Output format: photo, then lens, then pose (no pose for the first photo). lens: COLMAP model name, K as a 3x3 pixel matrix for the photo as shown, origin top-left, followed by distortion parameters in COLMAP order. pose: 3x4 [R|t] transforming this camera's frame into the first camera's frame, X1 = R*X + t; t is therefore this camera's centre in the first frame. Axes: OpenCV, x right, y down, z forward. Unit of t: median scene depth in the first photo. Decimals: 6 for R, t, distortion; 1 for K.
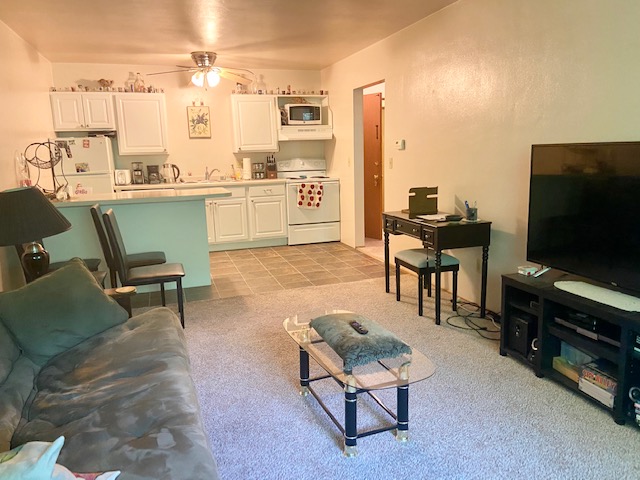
lens RADIAL K [[477.4, 0, 320.3], [0, 477.4, 239.1], [0, 0, 1]] dist [0.010230, -0.021155]
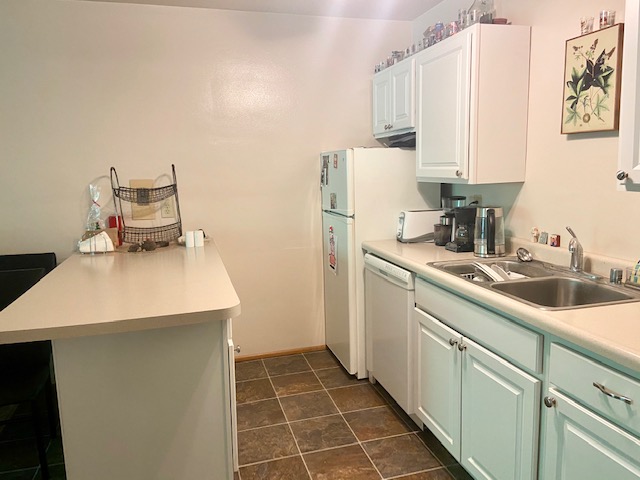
lens RADIAL K [[477.4, 0, 319.9], [0, 477.4, 239.3], [0, 0, 1]] dist [0.010230, -0.021155]
pose [[-0.049637, 0.172255, -0.983801, 0.069486], [-0.159336, 0.971034, 0.178059, -0.175212], [0.985976, 0.165593, -0.020753, 0.854668]]
